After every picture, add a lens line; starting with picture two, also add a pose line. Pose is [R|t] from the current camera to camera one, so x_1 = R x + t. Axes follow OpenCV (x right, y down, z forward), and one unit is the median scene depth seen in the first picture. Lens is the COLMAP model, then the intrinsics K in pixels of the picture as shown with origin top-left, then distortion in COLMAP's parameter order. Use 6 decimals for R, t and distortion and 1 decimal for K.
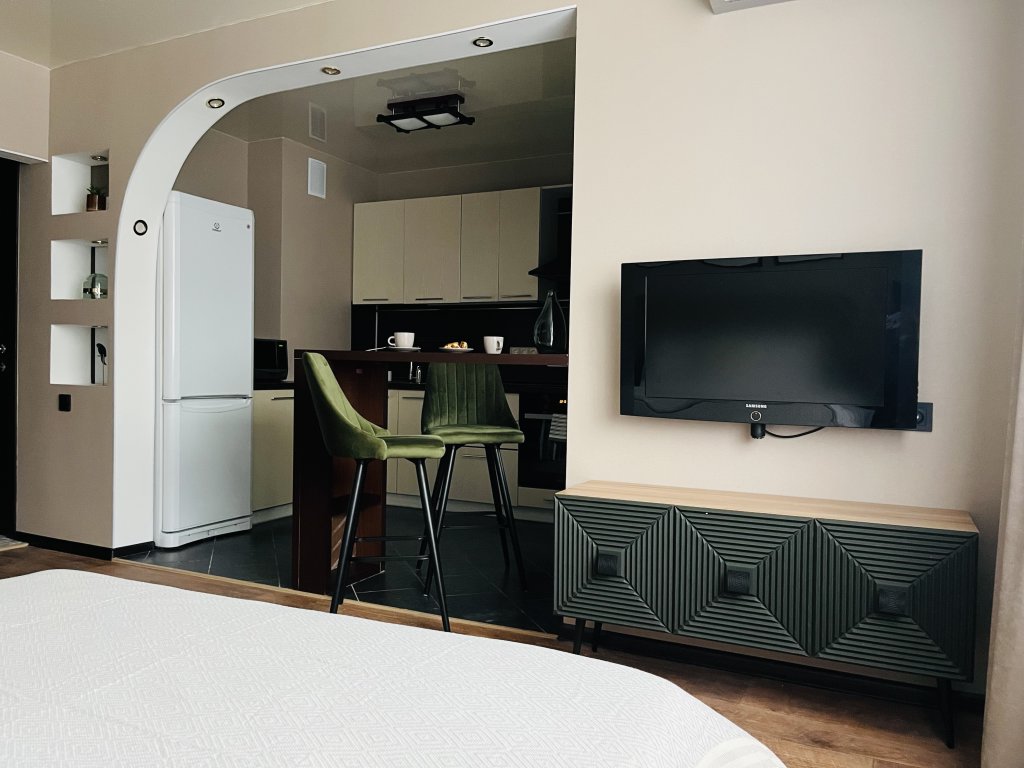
lens RADIAL K [[752.2, 0, 512.0], [0, 752.2, 384.0], [0, 0, 1]] dist [0.137226, -0.001065]
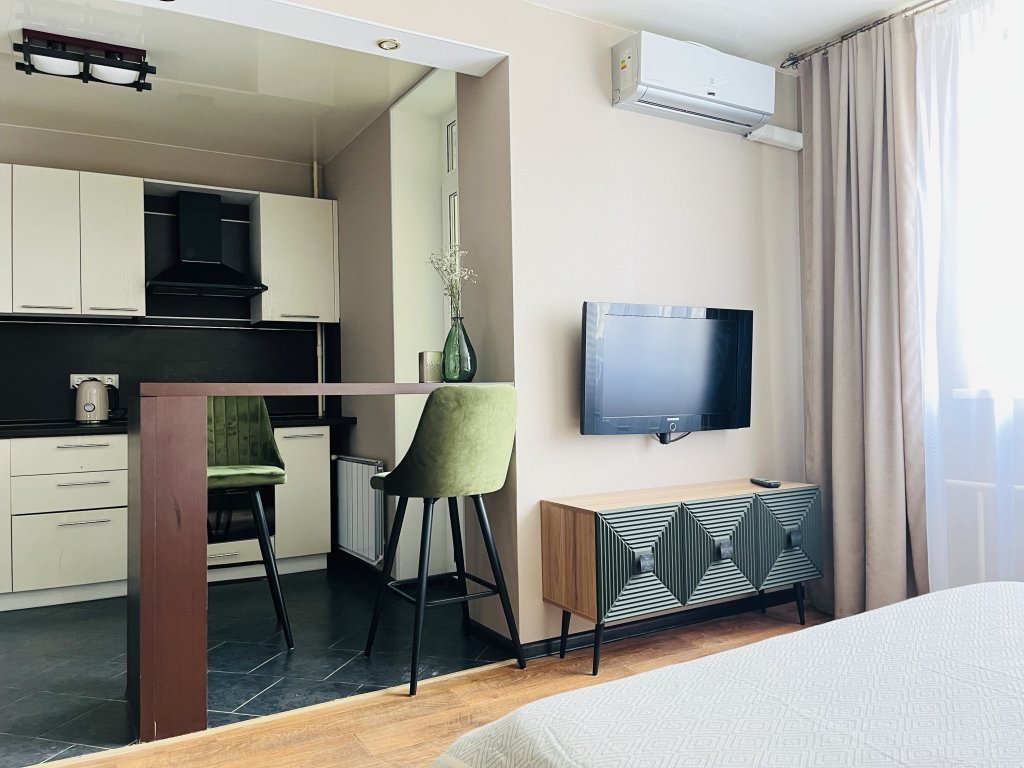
lens RADIAL K [[764.2, 0, 512.0], [0, 764.2, 384.0], [0, 0, 1]] dist [0.038145, -0.005843]
pose [[0.593493, -0.015597, 0.804688, -0.643700], [0.043783, 0.998957, -0.012930, -0.019066], [-0.803647, 0.042905, 0.593557, 0.326265]]
